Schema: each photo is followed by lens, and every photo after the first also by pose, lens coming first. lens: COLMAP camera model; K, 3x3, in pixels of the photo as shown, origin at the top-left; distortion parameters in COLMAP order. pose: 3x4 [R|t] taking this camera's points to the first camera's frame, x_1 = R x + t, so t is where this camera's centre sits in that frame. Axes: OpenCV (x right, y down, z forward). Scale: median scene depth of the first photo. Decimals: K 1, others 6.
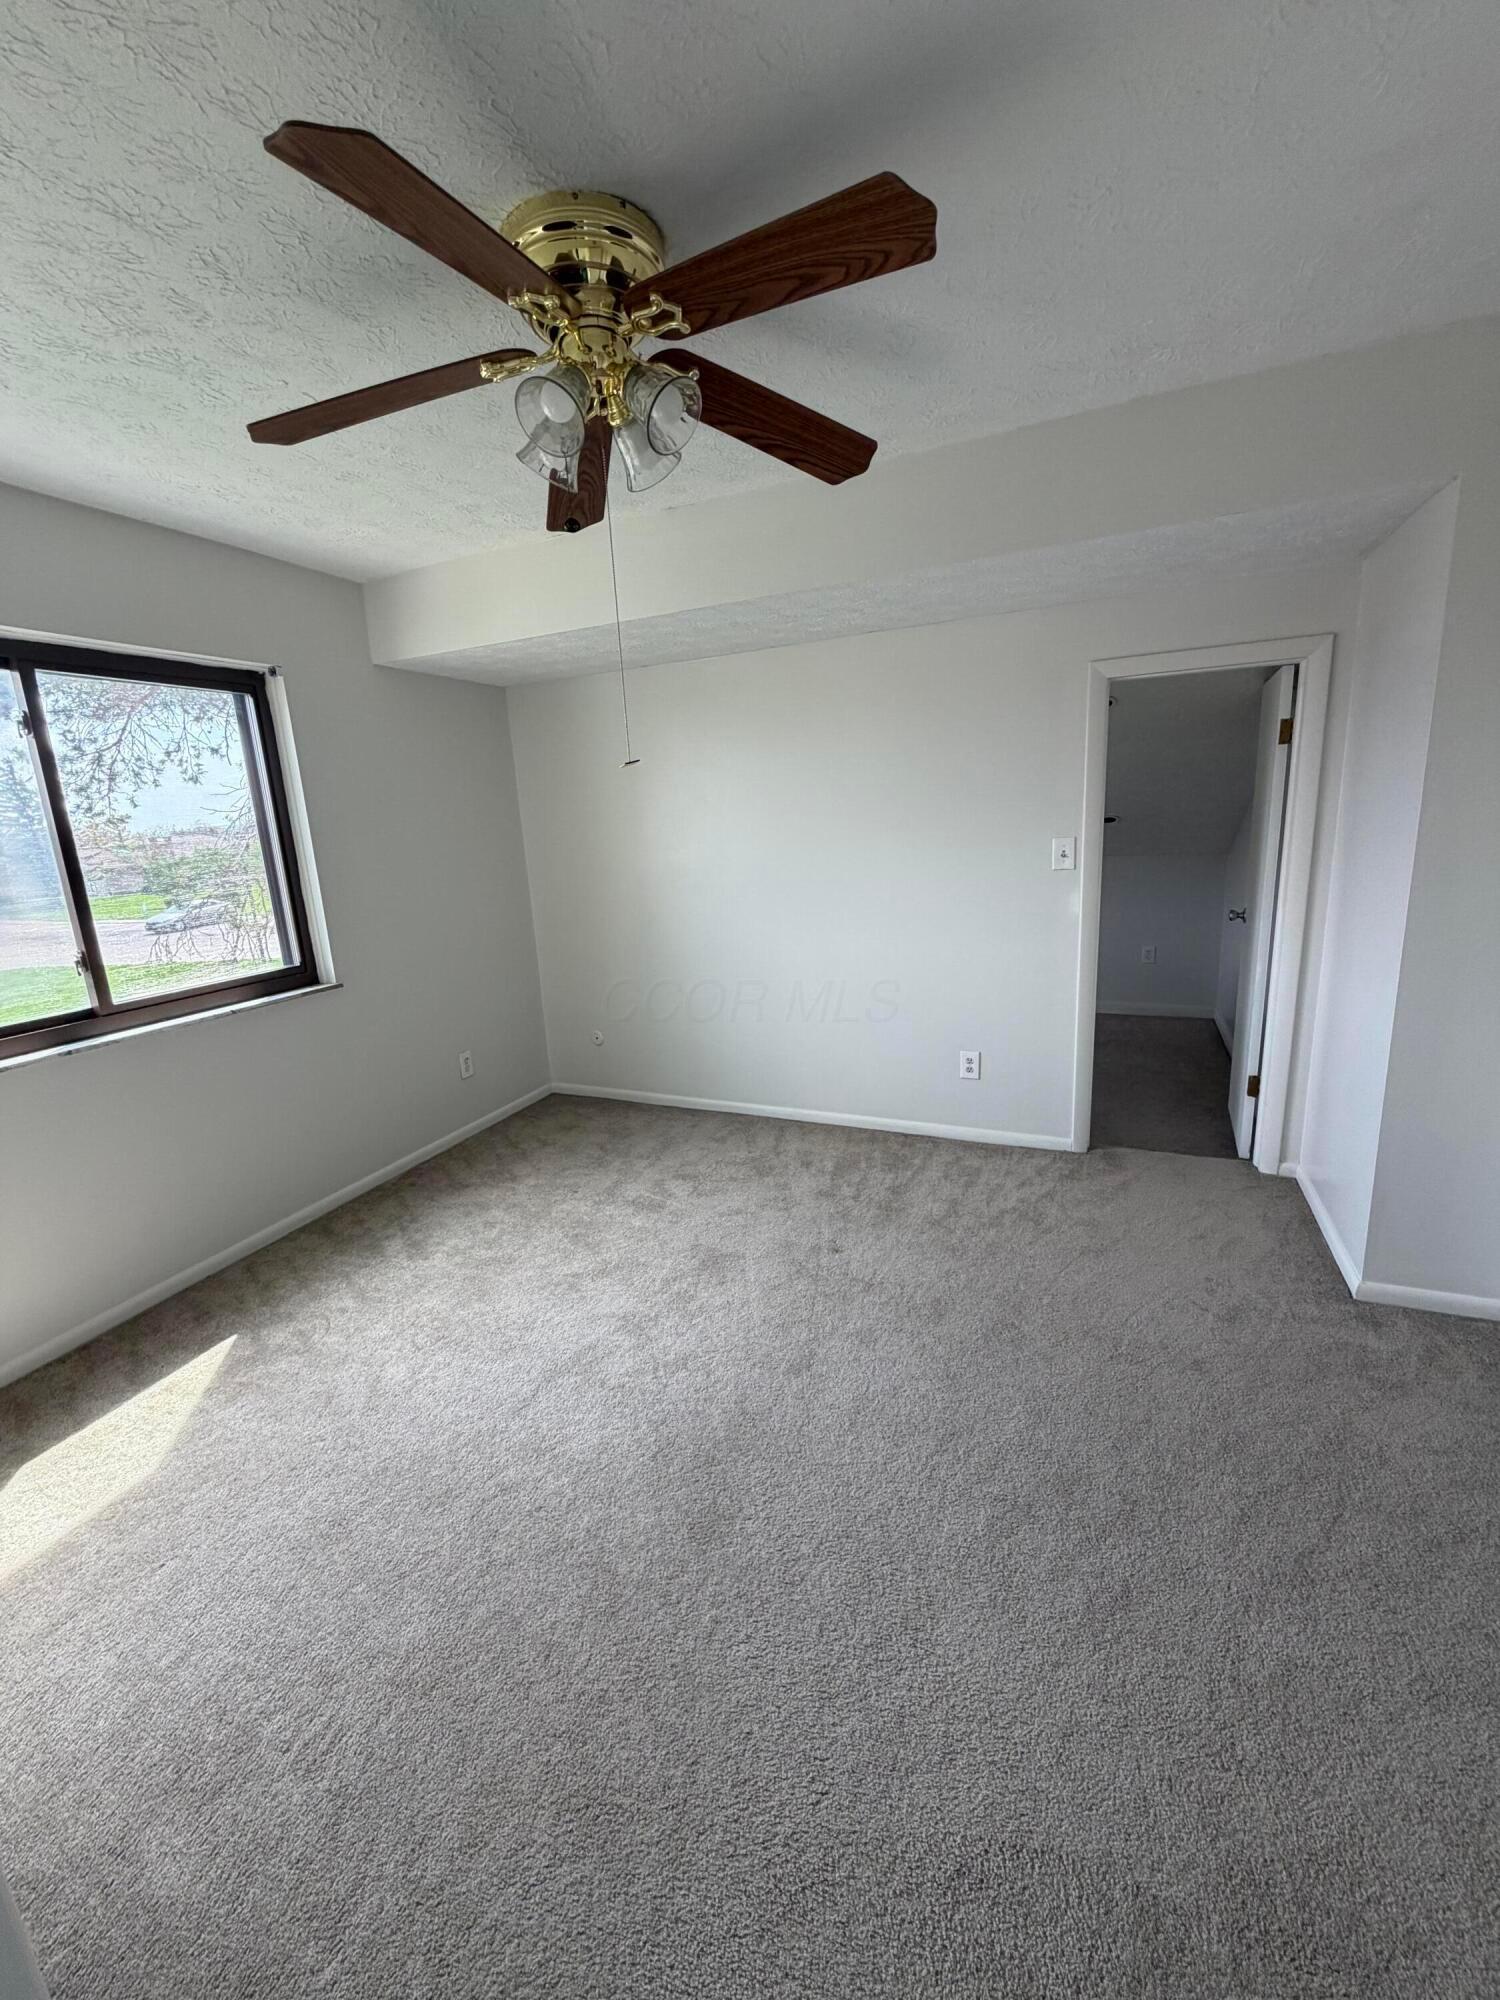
lens RADIAL K [[797.0, 0, 747.5], [0, 797.0, 993.2], [0, 0, 1]] dist [-0.002370, 0.000576]
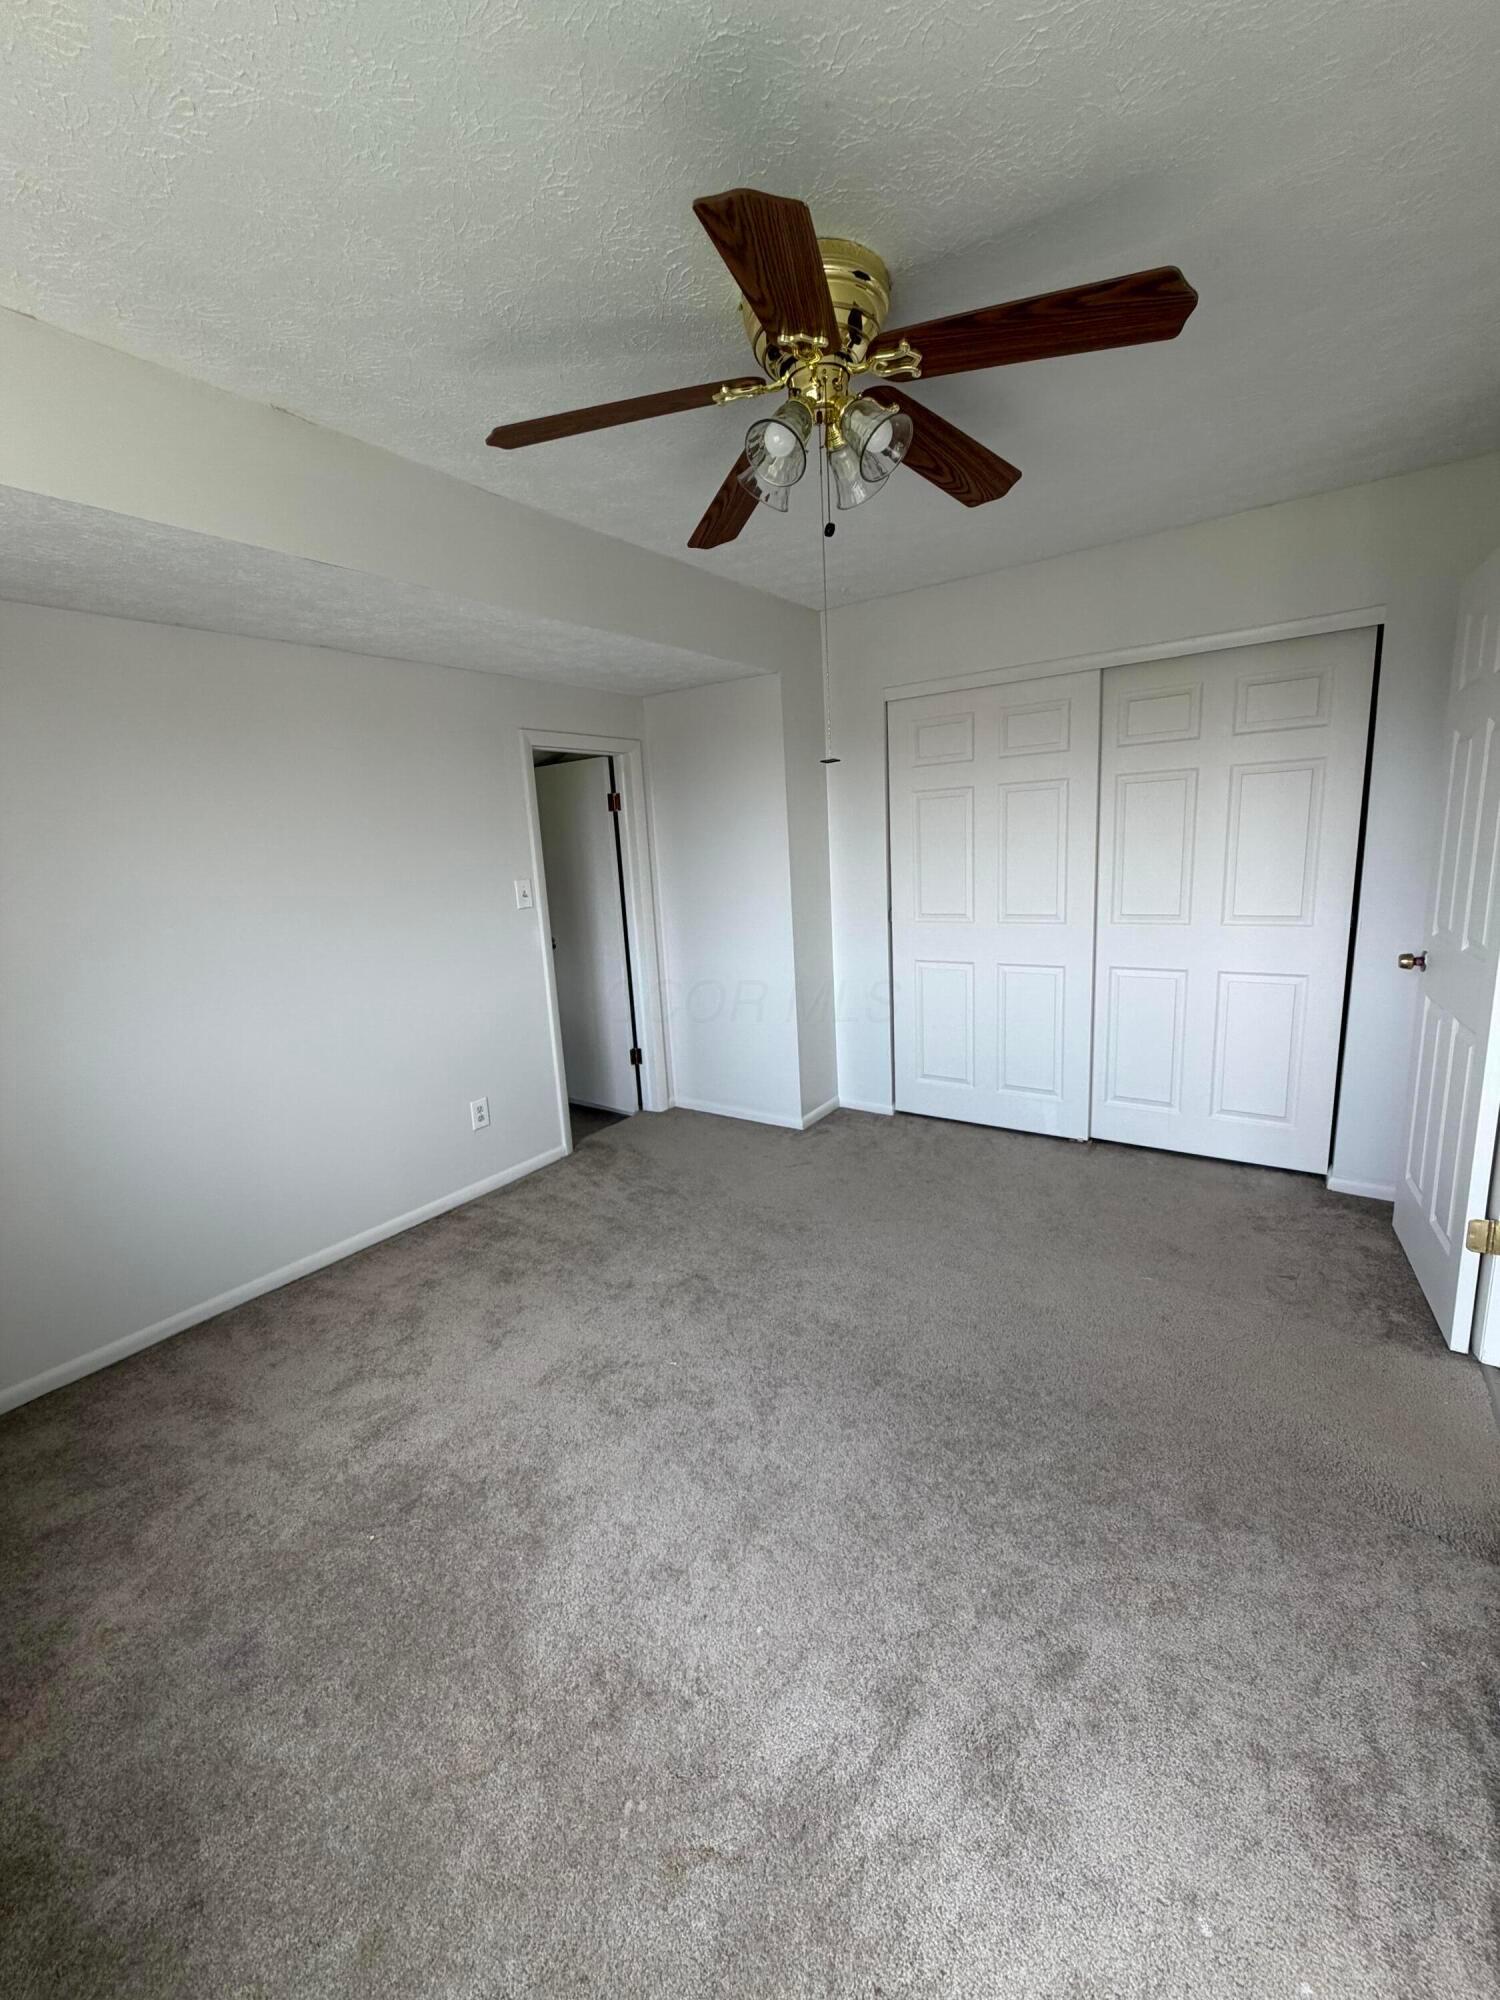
lens RADIAL K [[797.0, 0, 747.5], [0, 797.0, 993.2], [0, 0, 1]] dist [-0.002370, 0.000576]
pose [[0.204561, -0.145808, 0.967933, -0.614877], [0.260697, 0.961244, 0.089705, -0.057404], [-0.943500, 0.233987, 0.234644, 0.454827]]
